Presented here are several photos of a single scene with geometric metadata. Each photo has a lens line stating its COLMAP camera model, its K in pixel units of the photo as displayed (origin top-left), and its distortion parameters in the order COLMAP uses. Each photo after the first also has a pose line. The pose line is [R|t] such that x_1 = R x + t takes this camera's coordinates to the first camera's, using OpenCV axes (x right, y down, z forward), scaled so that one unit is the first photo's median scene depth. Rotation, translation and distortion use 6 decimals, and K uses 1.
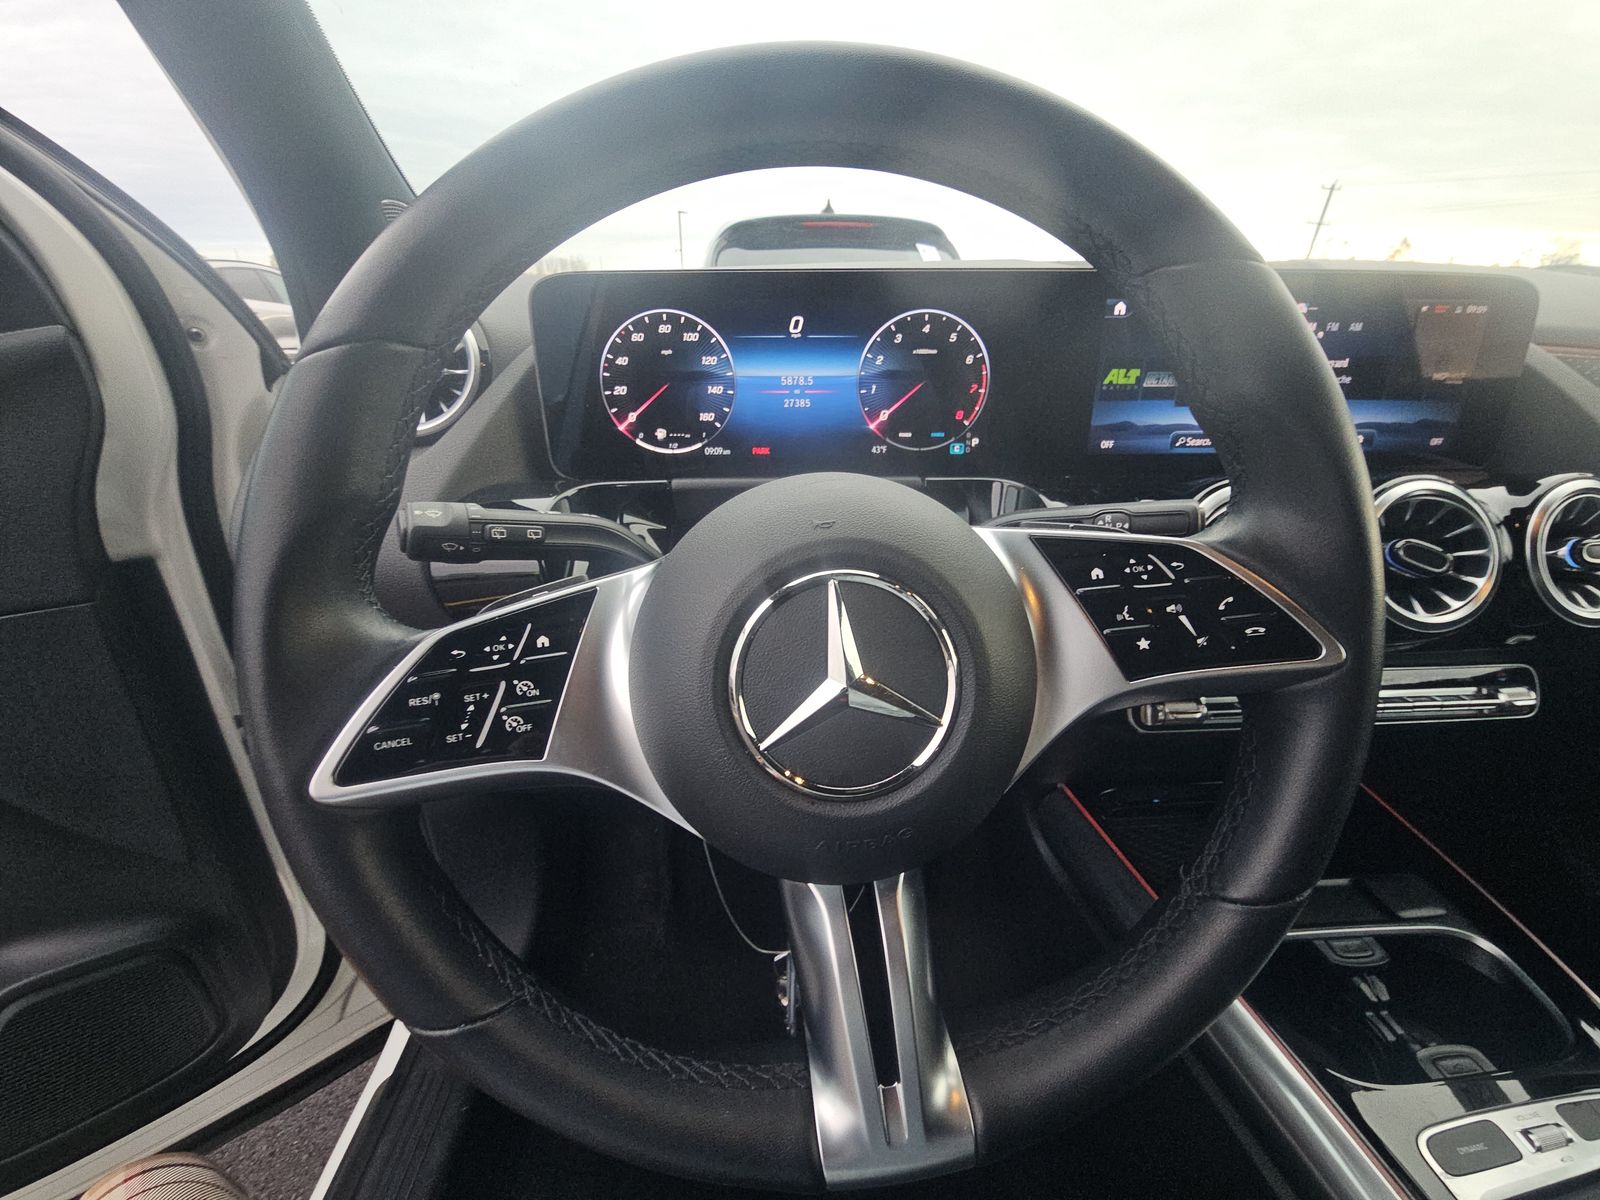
lens RADIAL K [[642.1, 0, 805.6], [0, 642.1, 598.2], [0, 0, 1]] dist [-0.003826, -0.000060]
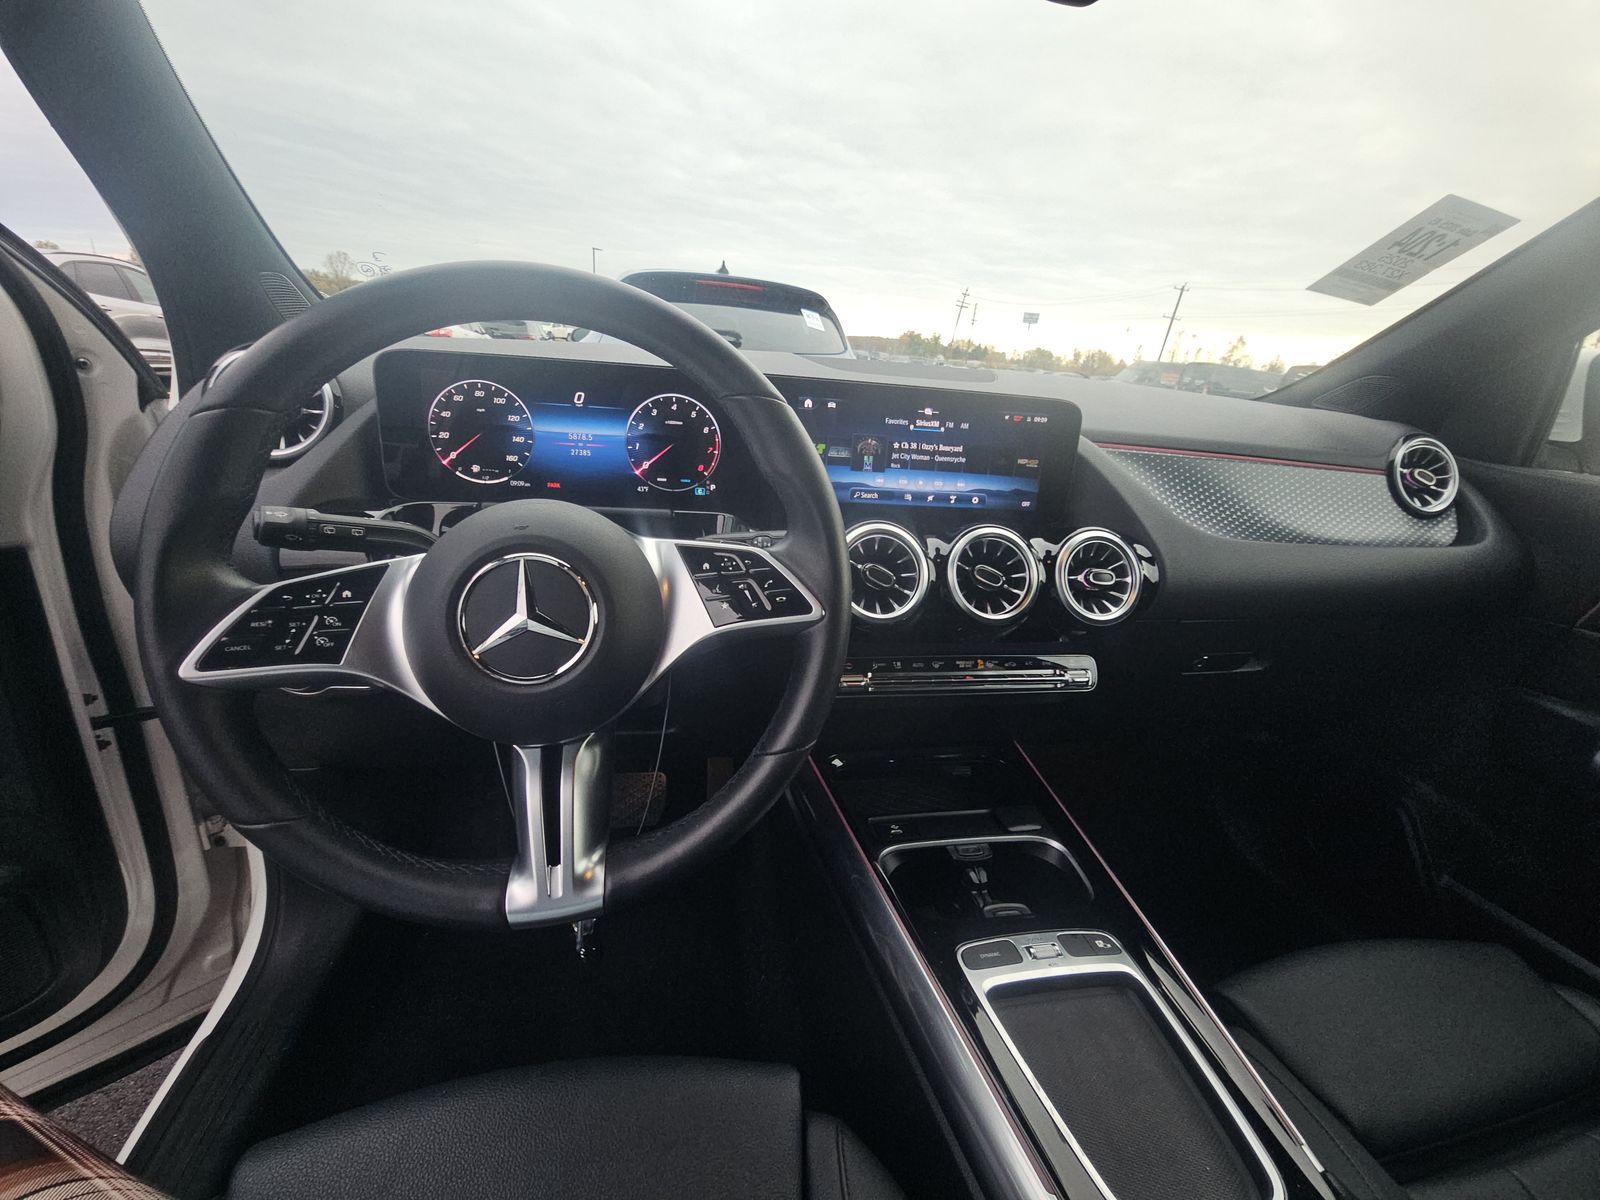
lens RADIAL K [[634.6, 0, 800.0], [0, 634.6, 600.0], [0, 0, 1]] dist [-0.000413, -0.003751]
pose [[0.989476, 0.030656, 0.141411, 0.281423], [-0.022350, 0.997951, -0.059960, 0.088550], [-0.142960, 0.056169, 0.988133, -0.418340]]
